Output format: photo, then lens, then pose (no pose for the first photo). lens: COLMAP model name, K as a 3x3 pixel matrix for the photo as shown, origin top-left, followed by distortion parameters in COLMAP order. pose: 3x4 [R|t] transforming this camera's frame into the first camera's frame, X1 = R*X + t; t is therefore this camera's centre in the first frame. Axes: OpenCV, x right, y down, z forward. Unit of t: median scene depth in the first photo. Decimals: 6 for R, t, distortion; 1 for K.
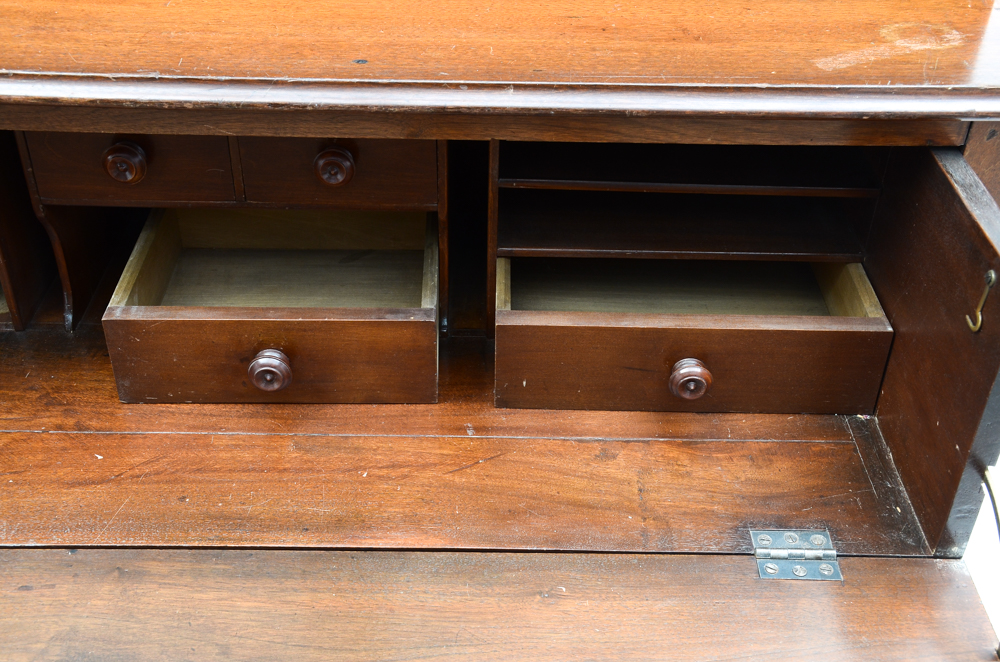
lens RADIAL K [[1143.4, 0, 494.4], [0, 1143.4, 334.5], [0, 0, 1]] dist [0.067569, 0.000000]
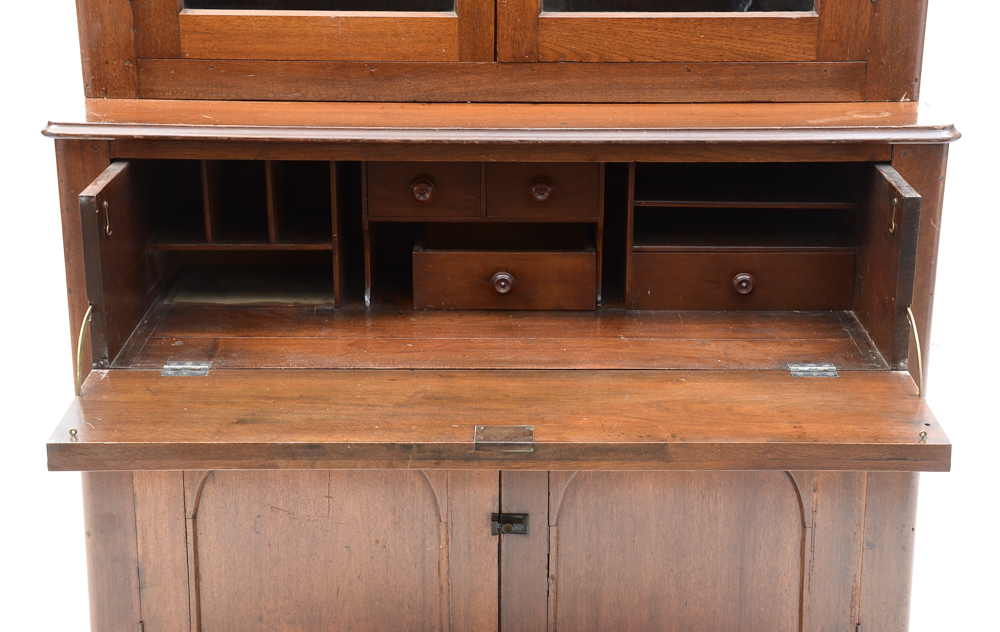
lens RADIAL K [[1761.5, 0, 495.2], [0, 1761.5, 336.9], [0, 0, 1]] dist [0.256999, 0.000000]
pose [[0.999913, -0.013120, -0.001150, -0.228503], [0.012062, 0.947327, -0.320042, 1.013017], [0.005288, 0.320000, 0.947403, -1.624570]]
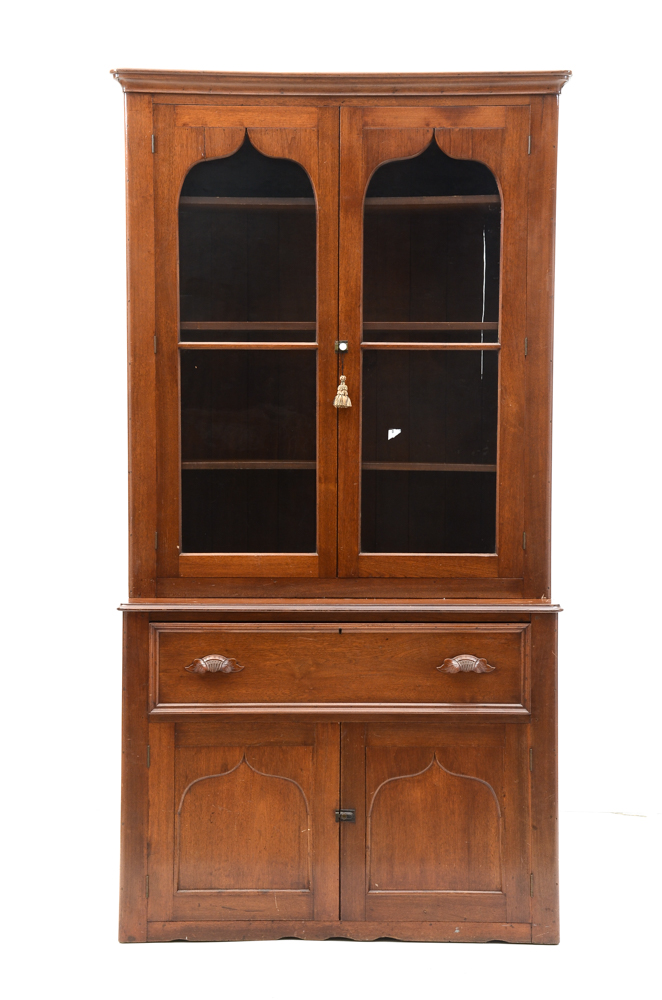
lens RADIAL K [[2011.2, 0, 343.5], [0, 2011.2, 512.5], [0, 0, 1]] dist [0.369045, 0.000000]
pose [[0.999835, -0.014814, 0.010532, -0.271688], [0.018166, 0.833858, -0.551680, 3.148087], [-0.000609, 0.551780, 0.833989, -4.669636]]
